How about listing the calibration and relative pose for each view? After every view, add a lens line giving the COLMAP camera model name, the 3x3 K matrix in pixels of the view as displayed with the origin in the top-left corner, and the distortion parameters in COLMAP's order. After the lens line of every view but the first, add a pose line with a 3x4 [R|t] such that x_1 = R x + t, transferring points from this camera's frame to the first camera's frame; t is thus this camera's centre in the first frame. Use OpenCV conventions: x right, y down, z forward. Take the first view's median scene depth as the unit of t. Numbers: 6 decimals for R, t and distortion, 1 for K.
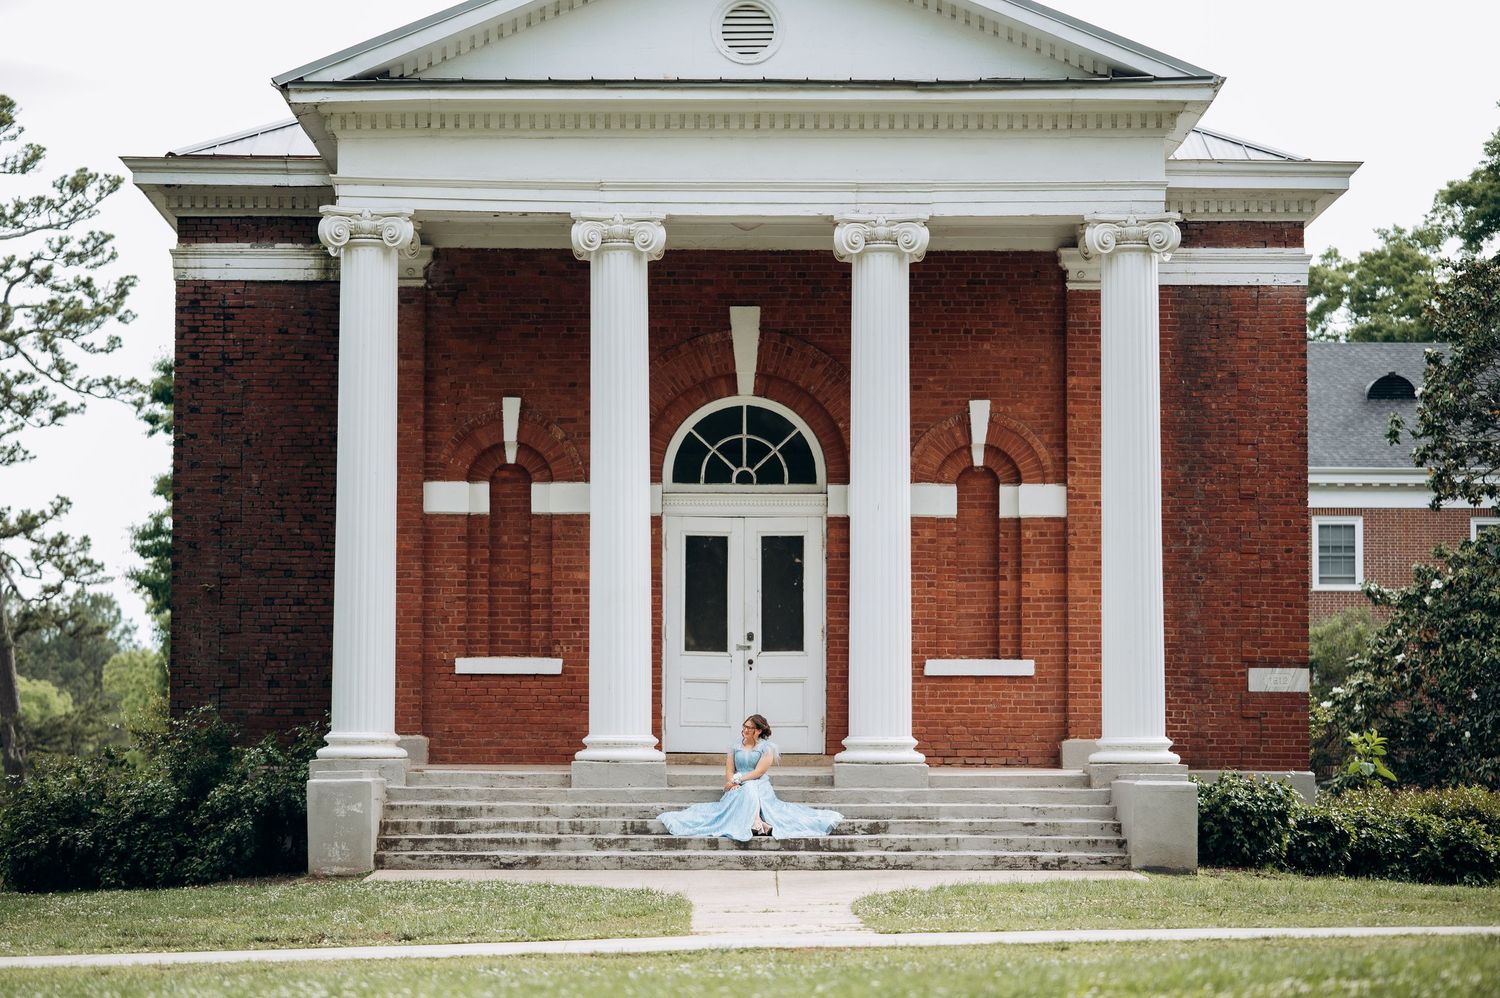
lens RADIAL K [[3030.2, 0, 749.2], [0, 3030.2, 533.2], [0, 0, 1]] dist [0.063202, 0.034669]
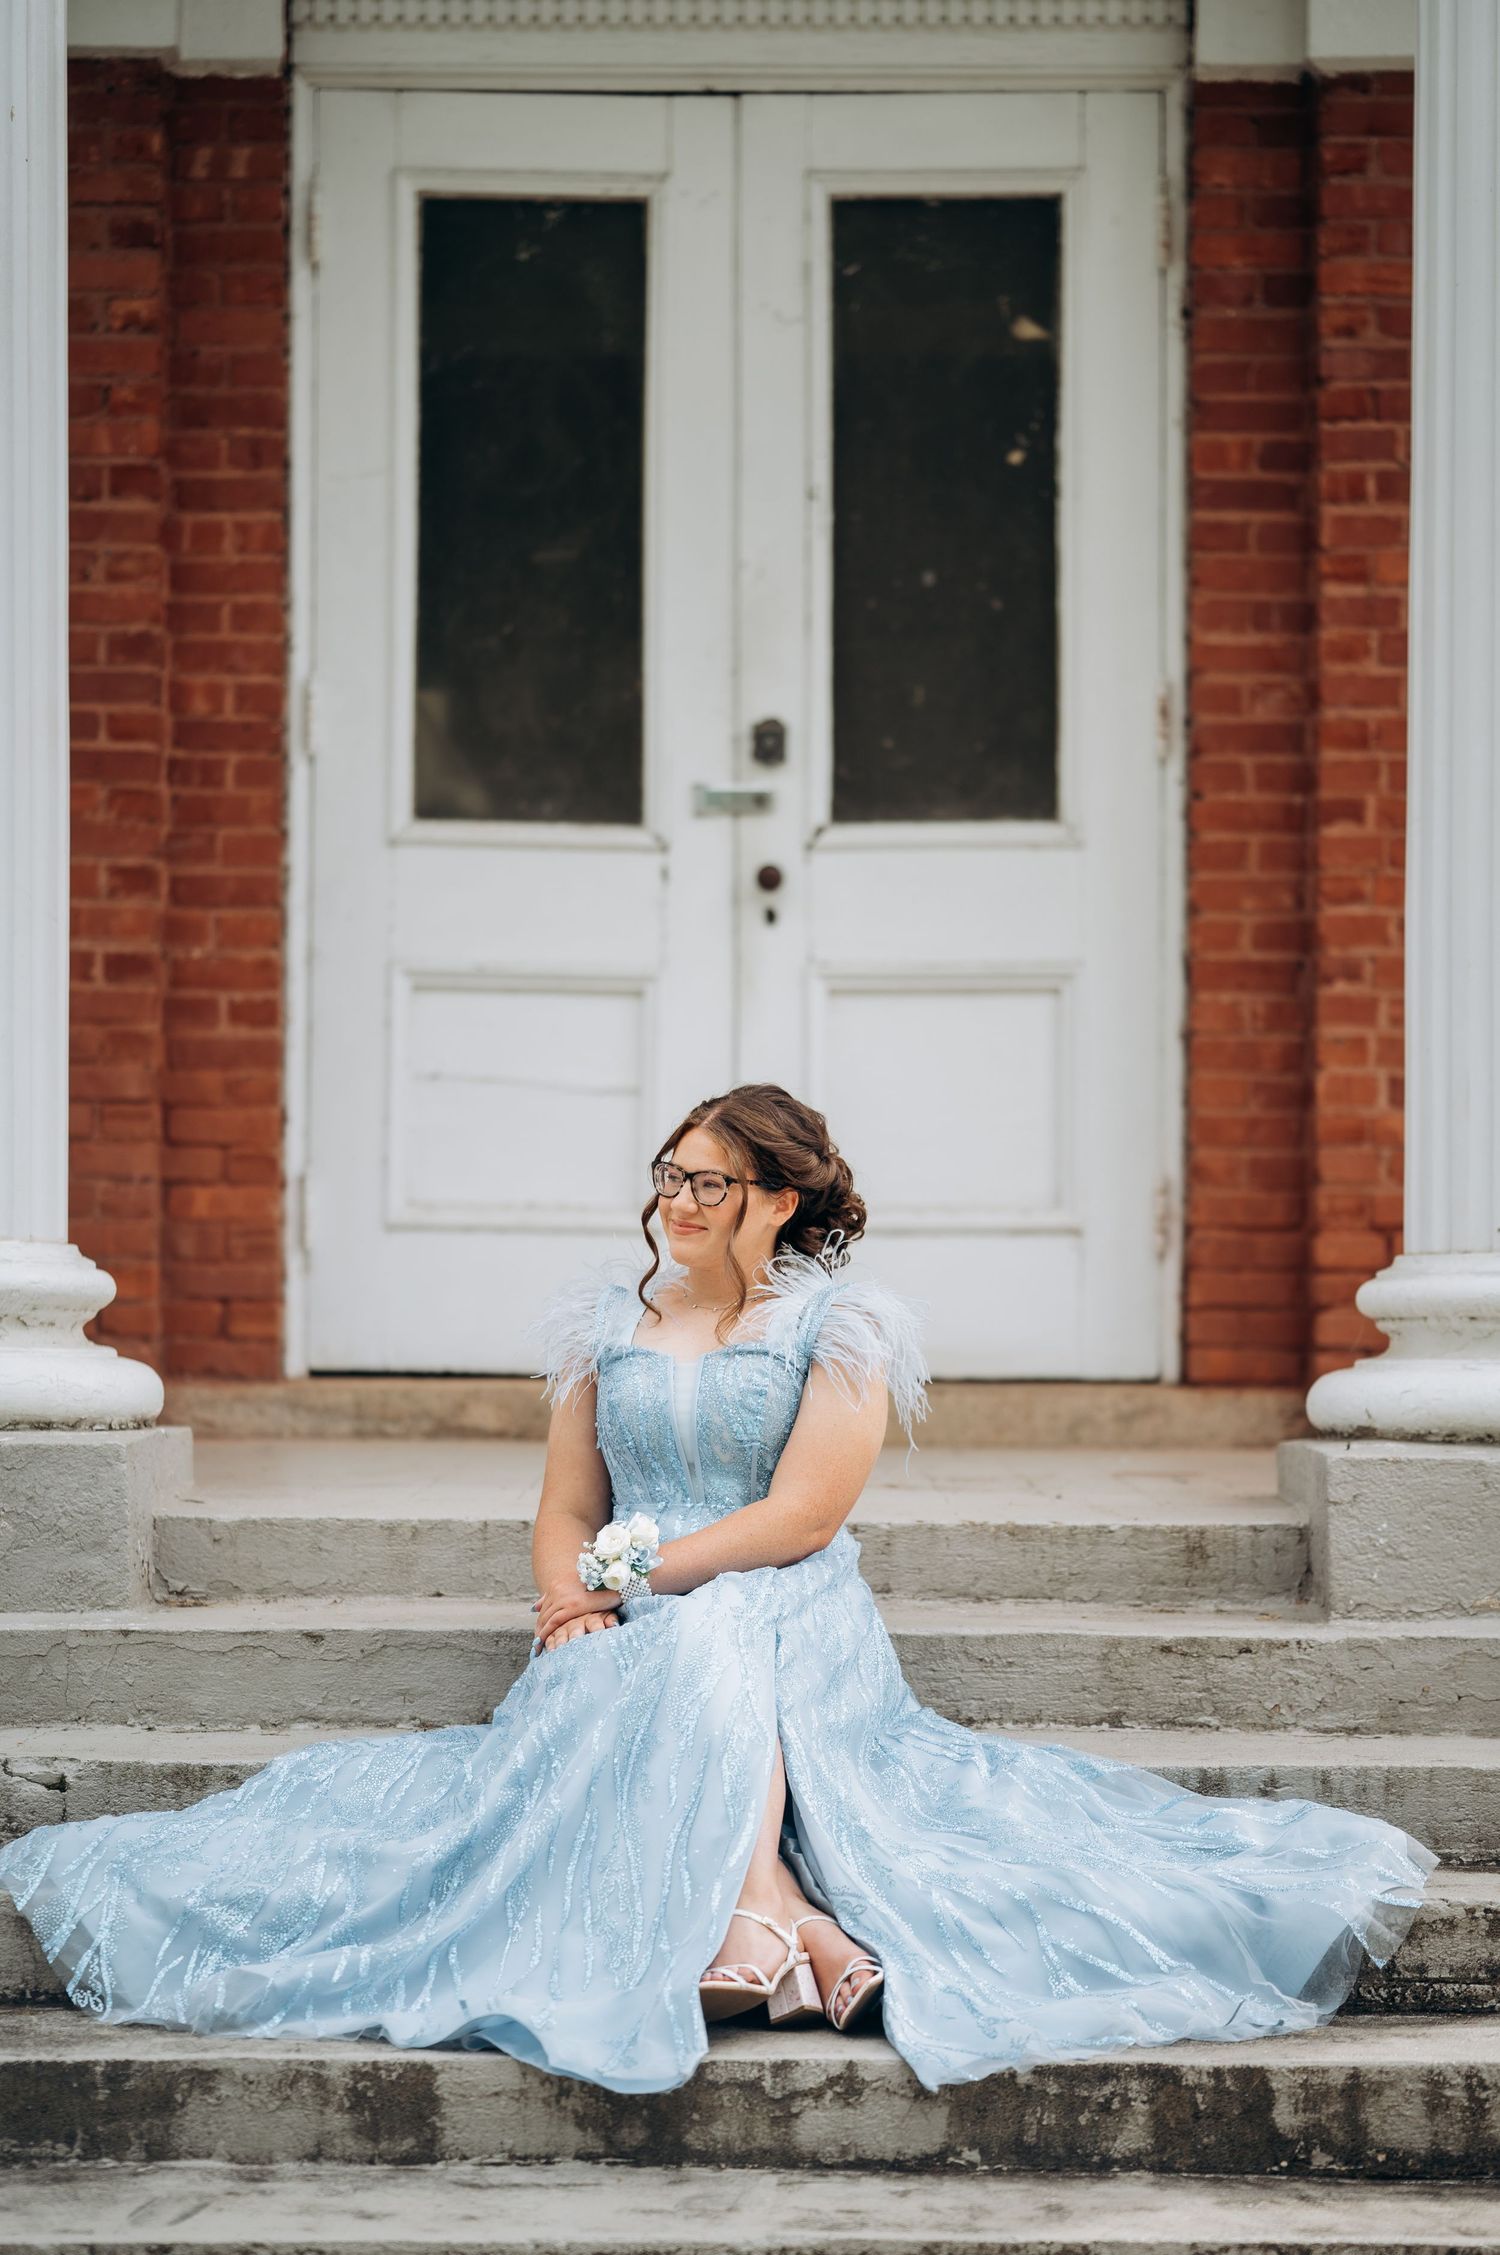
lens RADIAL K [[5597.6, 0, 680.2], [0, 5597.6, 1119.6], [0, 0, 1]] dist [0.076551, -0.049359]
pose [[0.999528, 0.000738, -0.030704, 0.005469], [0.000002, 0.999710, 0.024092, 0.049144], [0.030713, -0.024080, 0.999238, 0.665165]]
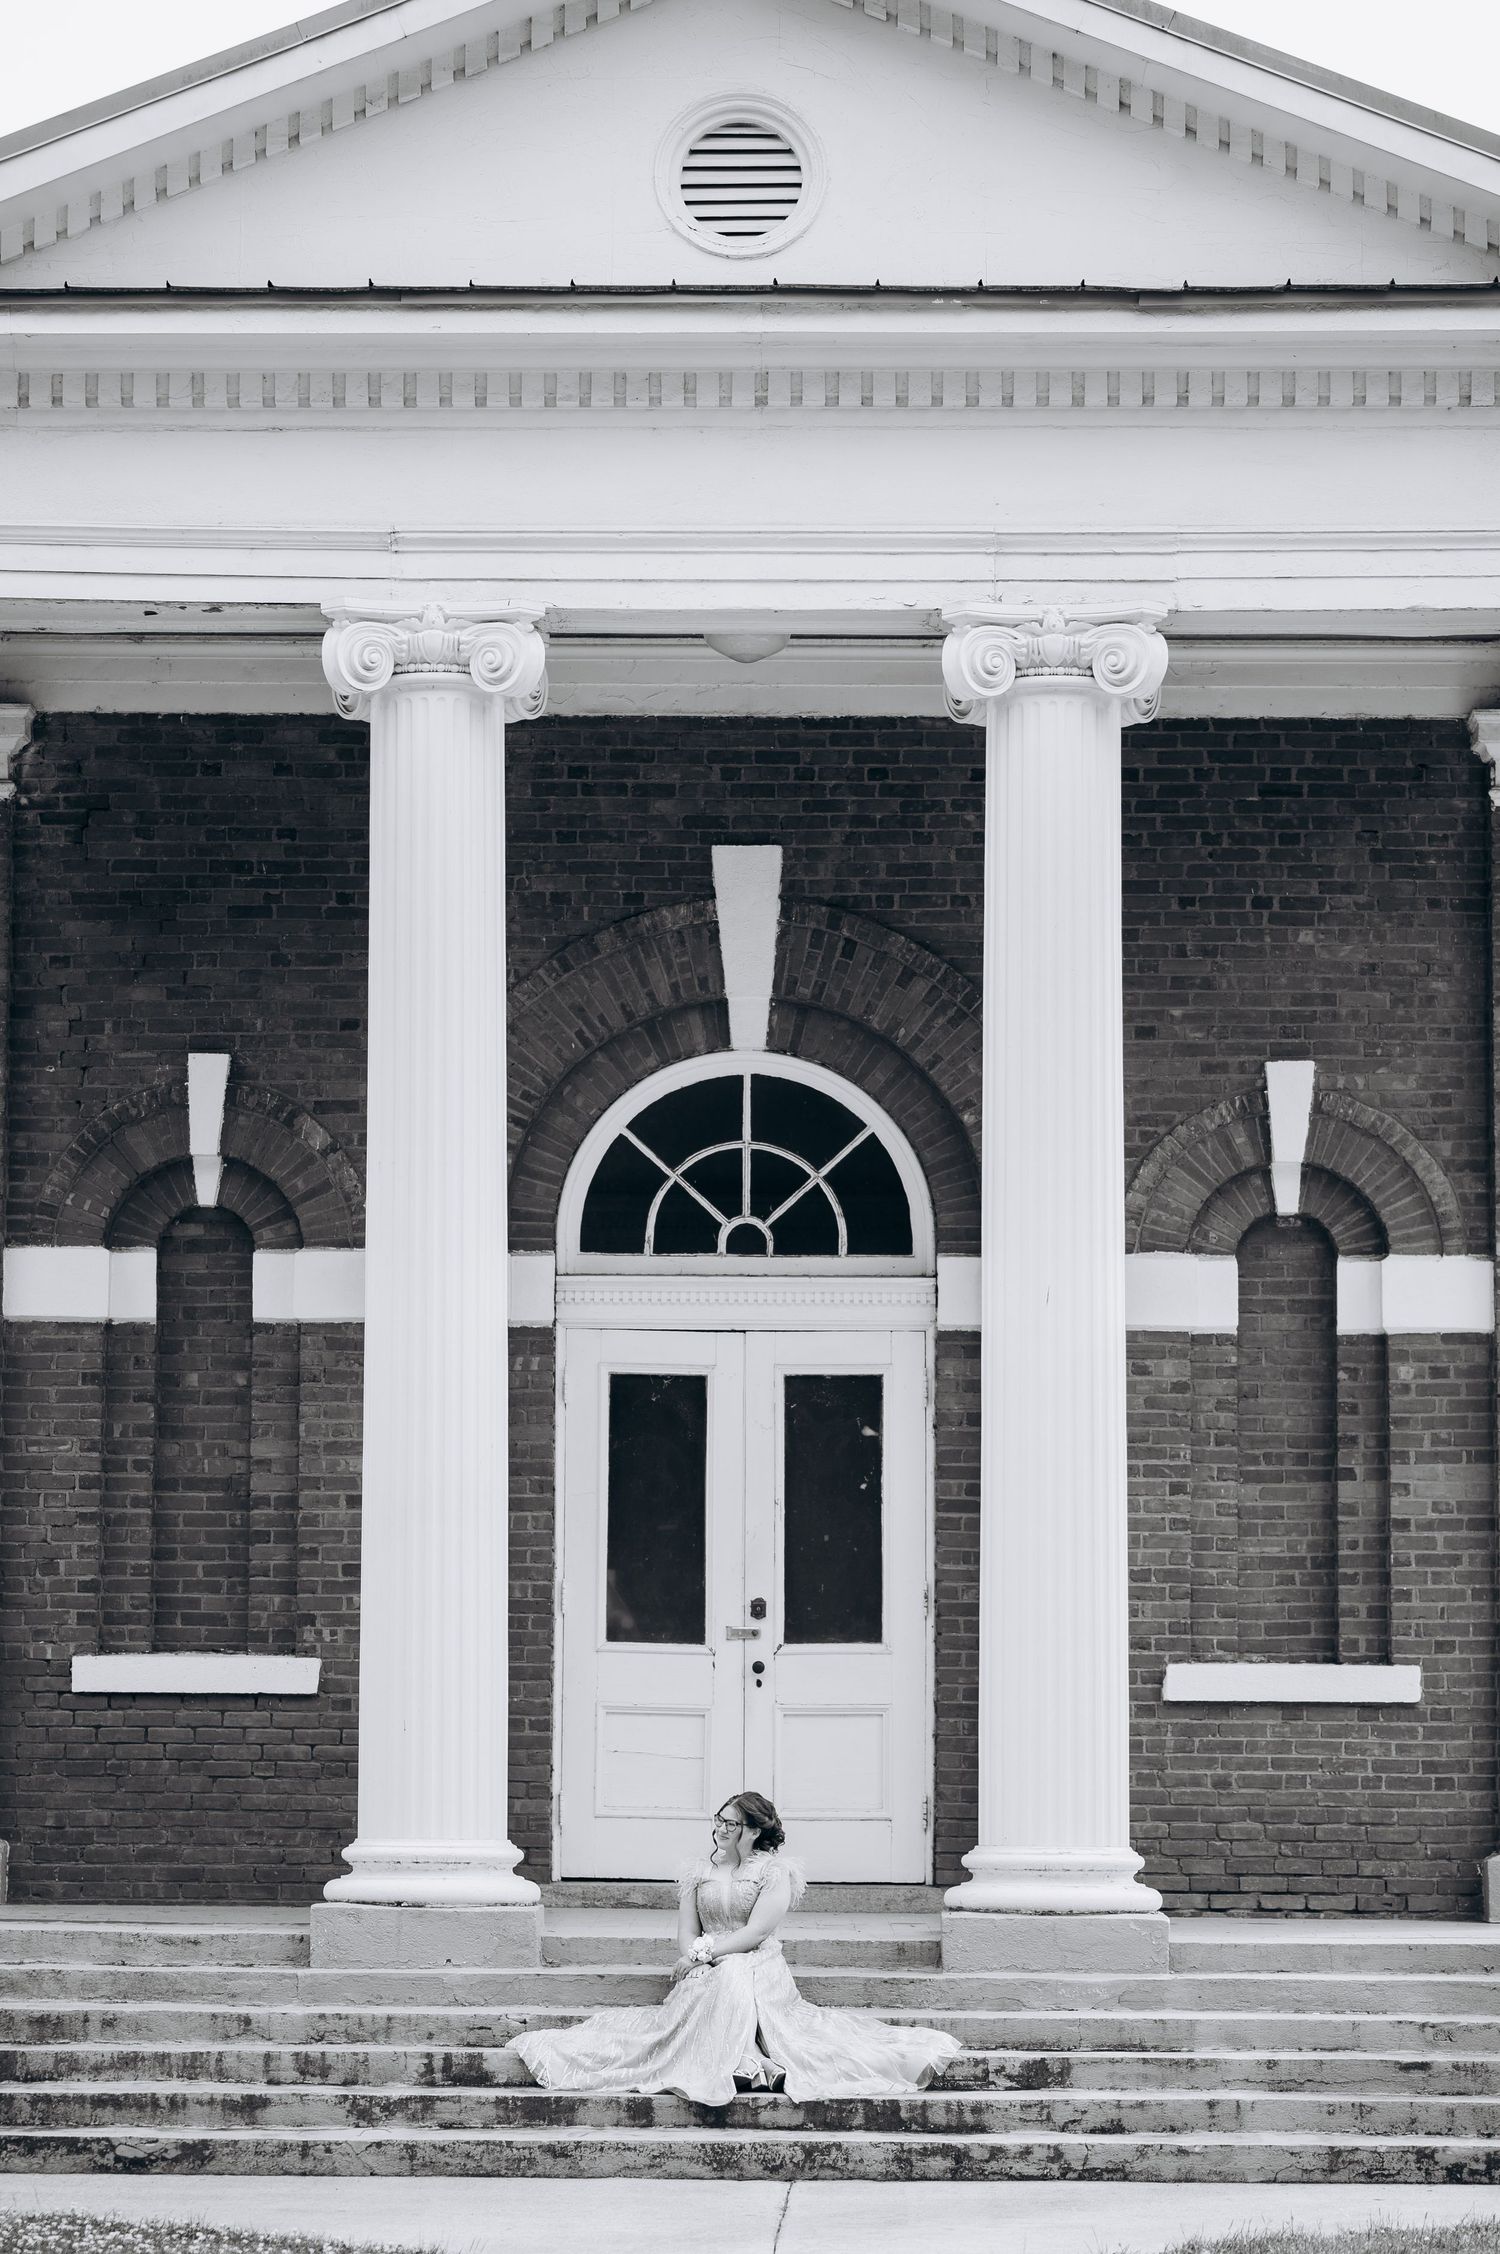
lens RADIAL K [[5595.1, 0, 680.2], [0, 5595.1, 1119.1], [0, 0, 1]] dist [0.076551, -0.049359]
pose [[0.999420, 0.000714, -0.034055, 0.016456], [-0.002644, 0.998390, -0.056667, 0.009843], [0.033960, 0.056724, 0.997812, 0.202644]]
